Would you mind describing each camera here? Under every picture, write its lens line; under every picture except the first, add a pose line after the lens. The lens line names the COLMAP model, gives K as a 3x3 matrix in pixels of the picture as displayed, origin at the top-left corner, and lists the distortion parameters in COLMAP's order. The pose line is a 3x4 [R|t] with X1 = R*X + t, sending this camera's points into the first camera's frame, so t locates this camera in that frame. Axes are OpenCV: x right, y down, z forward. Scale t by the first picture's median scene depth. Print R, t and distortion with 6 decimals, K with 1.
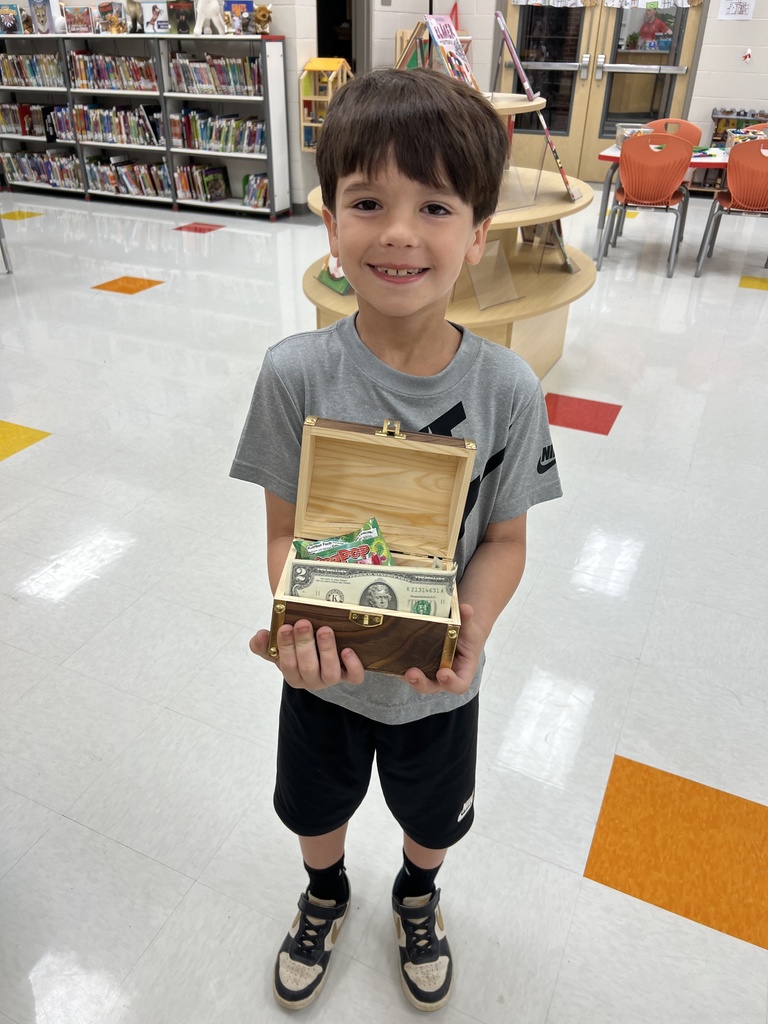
lens RADIAL K [[777.5, 0, 380.3], [0, 777.5, 512.3], [0, 0, 1]] dist [0.056143, -0.032632]
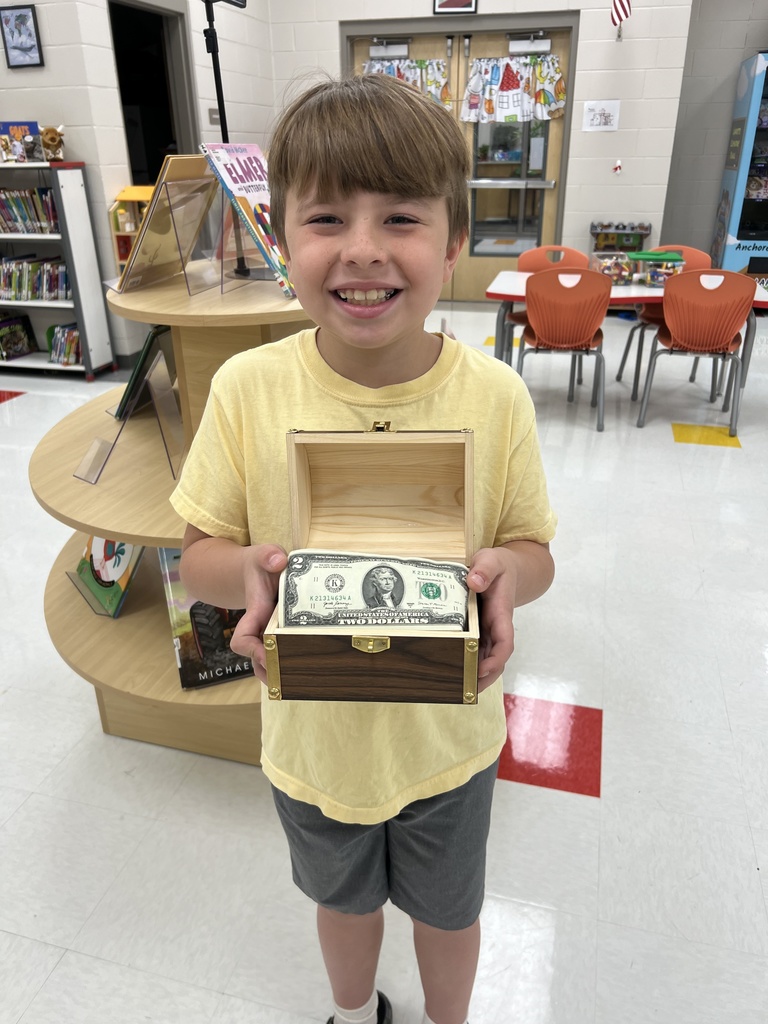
lens RADIAL K [[777.5, 0, 384.5], [0, 777.5, 512.9], [0, 0, 1]] dist [0.056143, -0.032632]
pose [[0.985486, -0.094666, 0.140913, 0.032185], [0.109385, 0.988891, -0.100650, -0.129323], [-0.129819, 0.114603, 0.984892, 0.200672]]
